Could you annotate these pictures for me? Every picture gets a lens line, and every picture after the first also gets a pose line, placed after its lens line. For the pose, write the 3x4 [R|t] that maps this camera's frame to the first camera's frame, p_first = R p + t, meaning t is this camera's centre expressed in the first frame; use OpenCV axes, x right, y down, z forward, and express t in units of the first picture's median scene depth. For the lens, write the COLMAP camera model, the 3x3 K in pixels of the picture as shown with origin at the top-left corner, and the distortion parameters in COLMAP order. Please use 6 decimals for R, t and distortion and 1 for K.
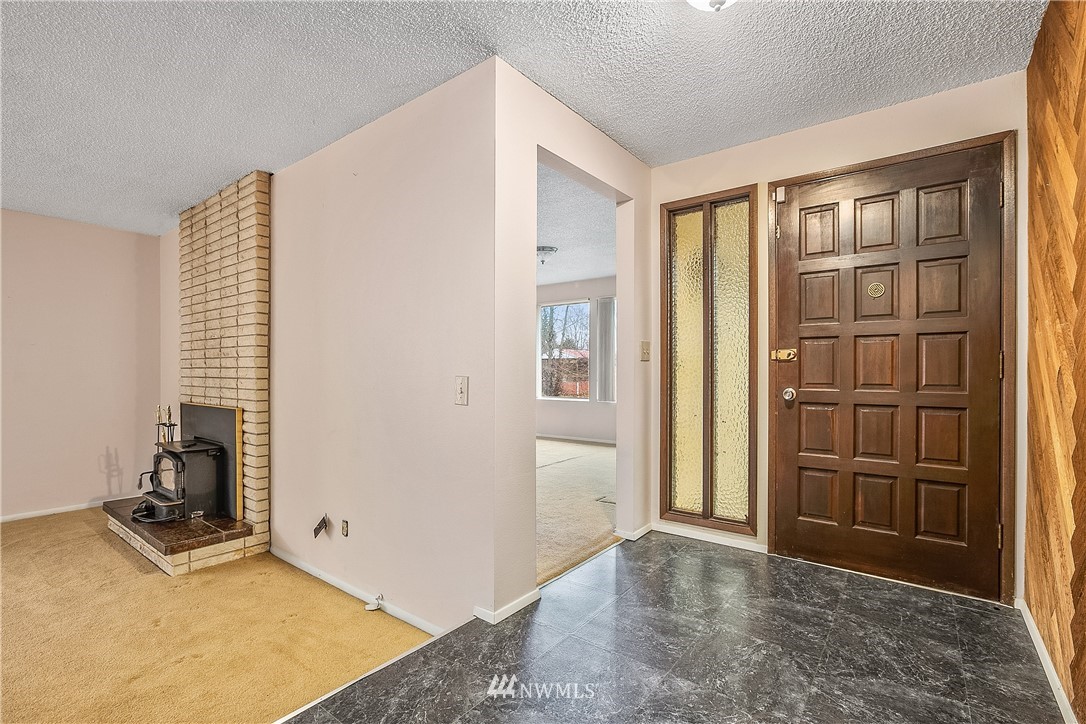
lens RADIAL K [[497.3, 0, 525.1], [0, 497.3, 373.0], [0, 0, 1]] dist [-0.014567, 0.005382]
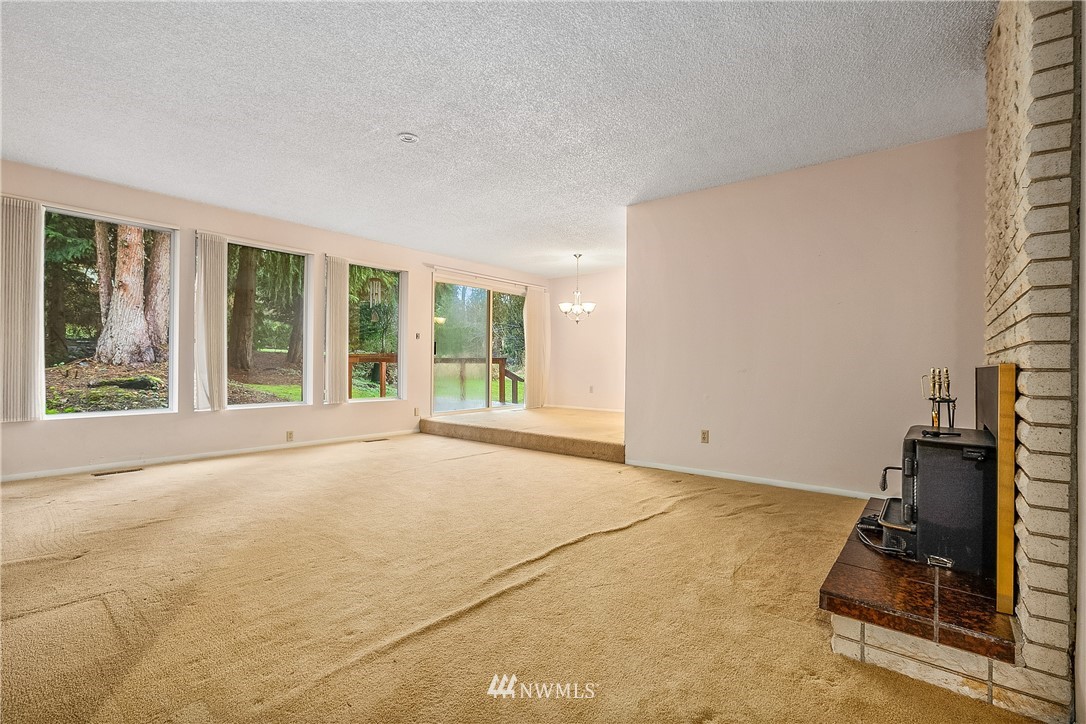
lens RADIAL K [[497.3, 0, 547.2], [0, 497.3, 362.4], [0, 0, 1]] dist [-0.014567, 0.005382]
pose [[0.010545, 0.000939, -0.999944, -0.141356], [-0.014807, 0.999890, 0.000783, 0.079652], [0.999835, 0.014798, 0.010557, 0.608299]]
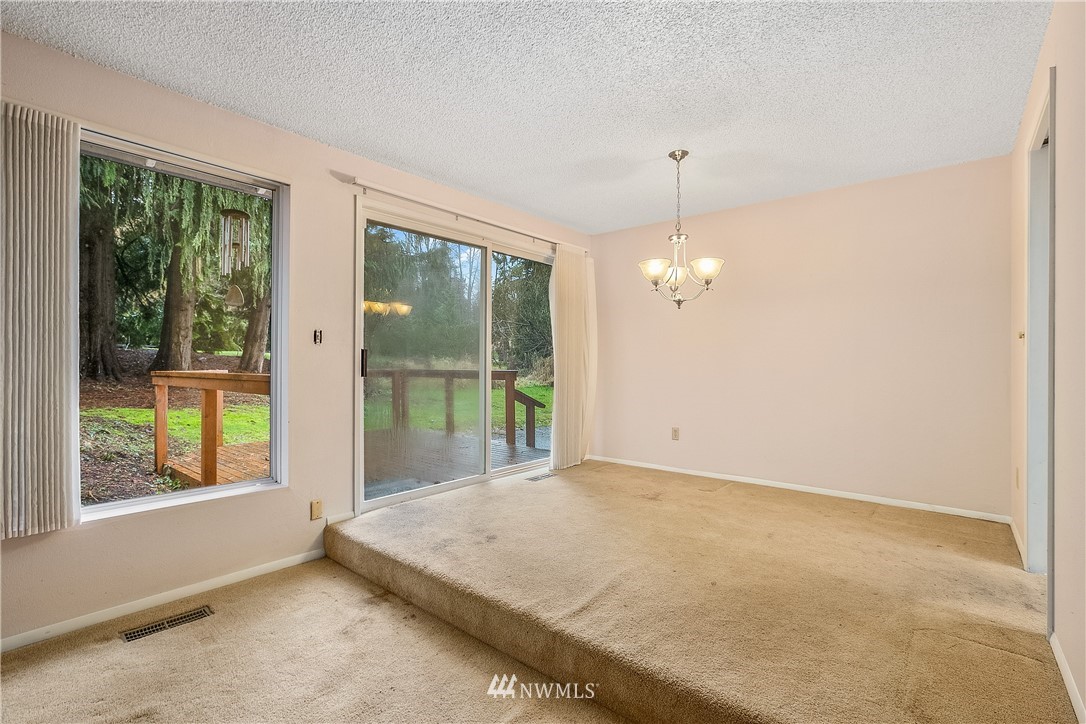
lens RADIAL K [[497.3, 0, 541.5], [0, 497.3, 361.5], [0, 0, 1]] dist [-0.014567, 0.005382]
pose [[-0.015344, 0.000612, -0.999882, -1.424218], [-0.011125, 0.999938, 0.000783, 0.014345], [0.999820, 0.011136, -0.015336, 0.502504]]
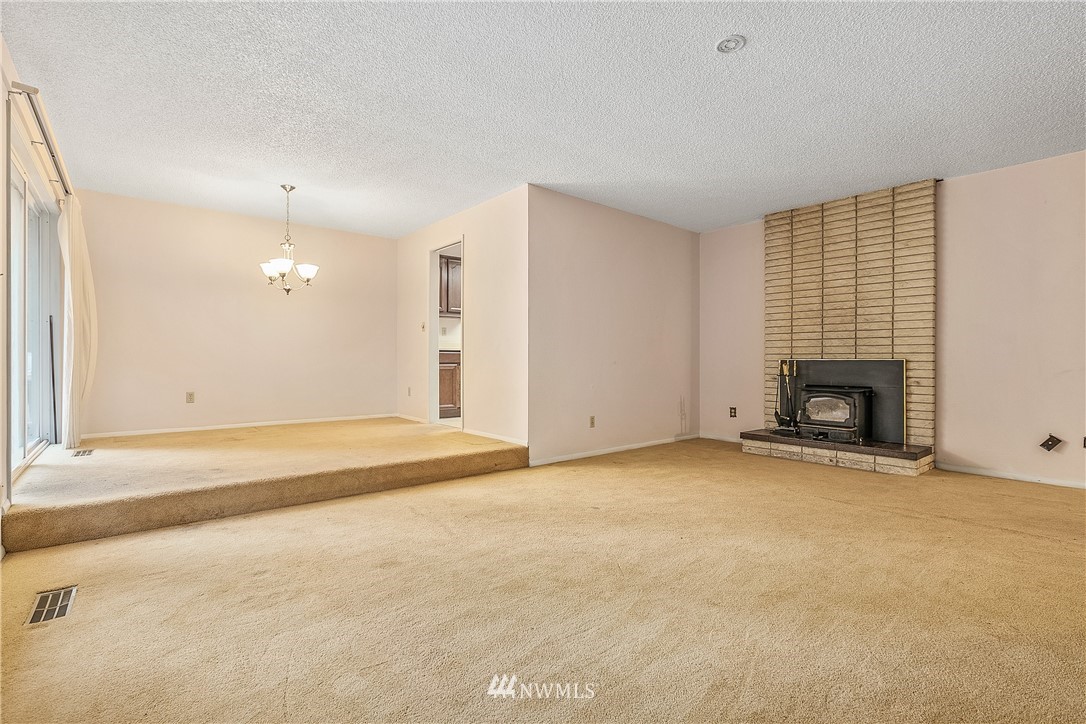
lens RADIAL K [[497.3, 0, 553.9], [0, 497.3, 376.8], [0, 0, 1]] dist [-0.014567, 0.005382]
pose [[0.984258, 0.020055, -0.175595, -1.408686], [-0.015034, 0.999441, 0.029877, 0.091033], [0.176096, -0.026767, 0.984009, -0.559318]]
